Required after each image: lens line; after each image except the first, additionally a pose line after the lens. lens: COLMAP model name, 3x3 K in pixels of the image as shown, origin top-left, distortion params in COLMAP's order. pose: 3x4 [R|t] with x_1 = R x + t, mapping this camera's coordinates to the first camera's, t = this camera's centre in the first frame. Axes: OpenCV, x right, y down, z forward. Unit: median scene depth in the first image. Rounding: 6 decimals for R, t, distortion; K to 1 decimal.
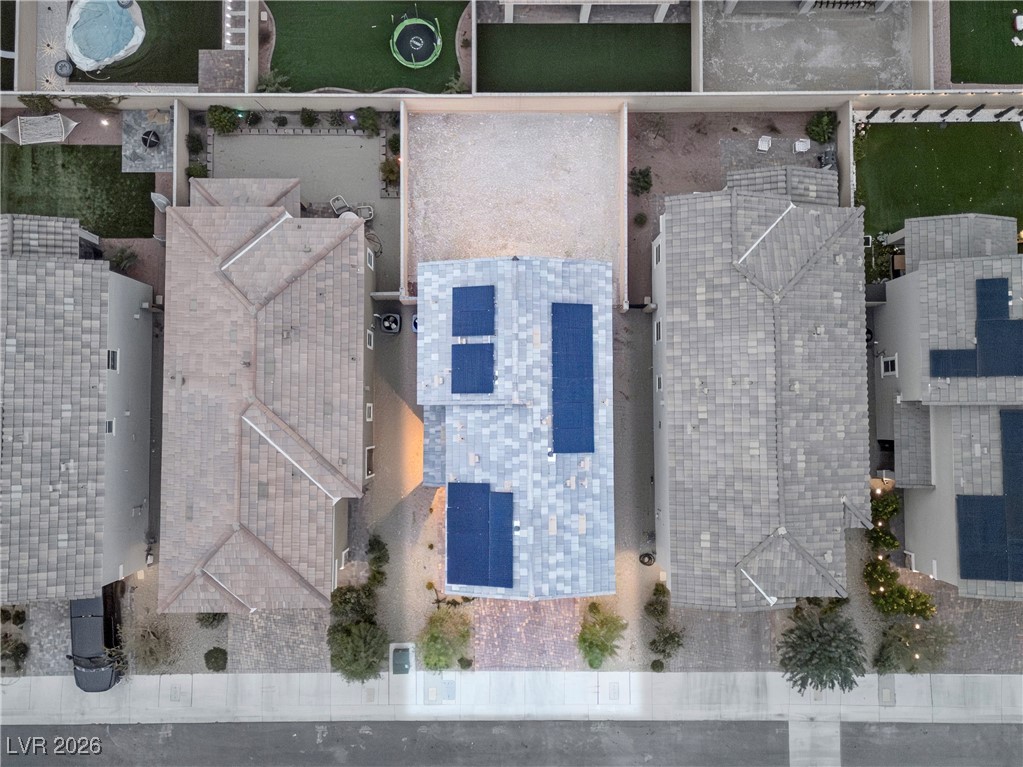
lens RADIAL K [[719.3, 0, 511.5], [0, 719.3, 383.5], [0, 0, 1]] dist [0.065454, -0.056079]
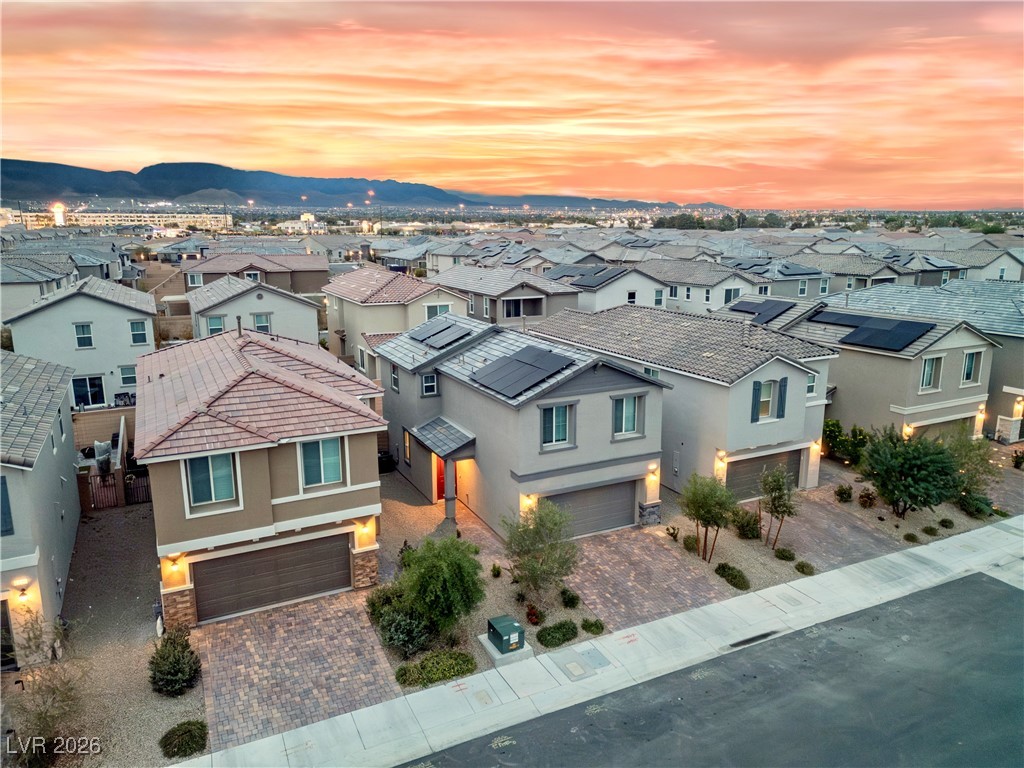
lens RADIAL K [[720.0, 0, 512.0], [0, 720.0, 384.0], [0, 0, 1]] dist [0.065454, -0.056079]
pose [[0.895009, -0.096962, 0.435382, -0.398573], [0.445302, 0.250652, -0.859581, 0.867657], [-0.025783, 0.963209, 0.267513, 0.608756]]
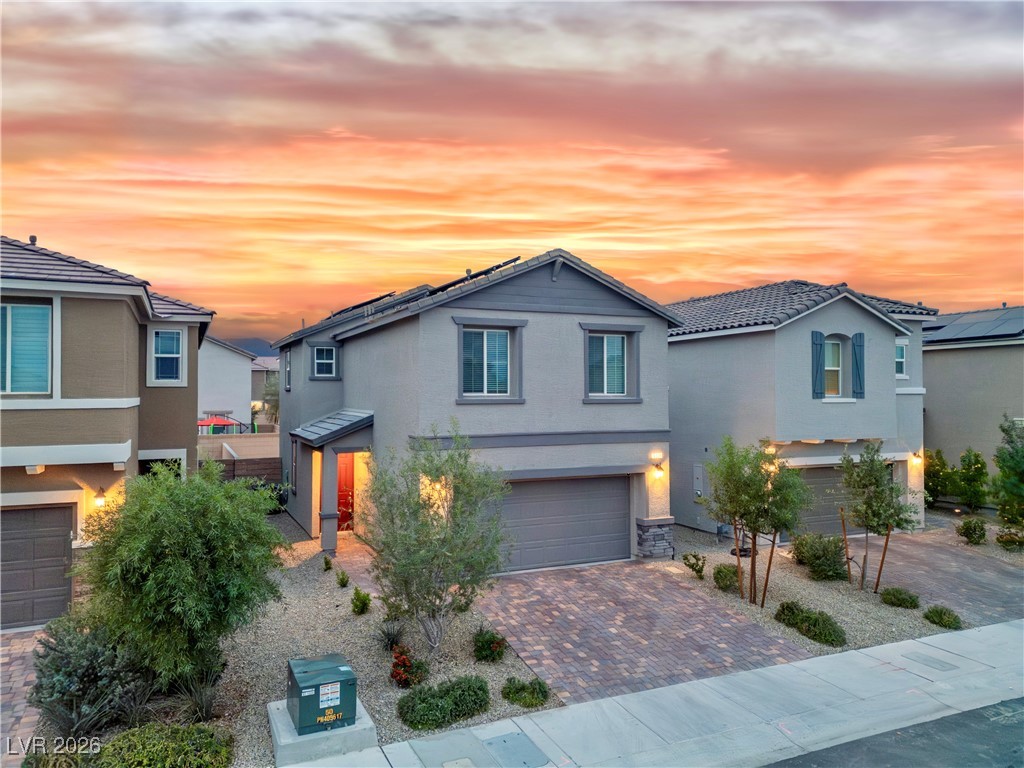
lens RADIAL K [[720.0, 0, 512.0], [0, 720.0, 384.0], [0, 0, 1]] dist [0.065454, -0.056079]
pose [[0.910082, 0.006125, 0.414382, -0.201085], [0.413751, 0.043669, -0.909342, 0.663076], [-0.023666, 0.999027, 0.037208, 0.853636]]
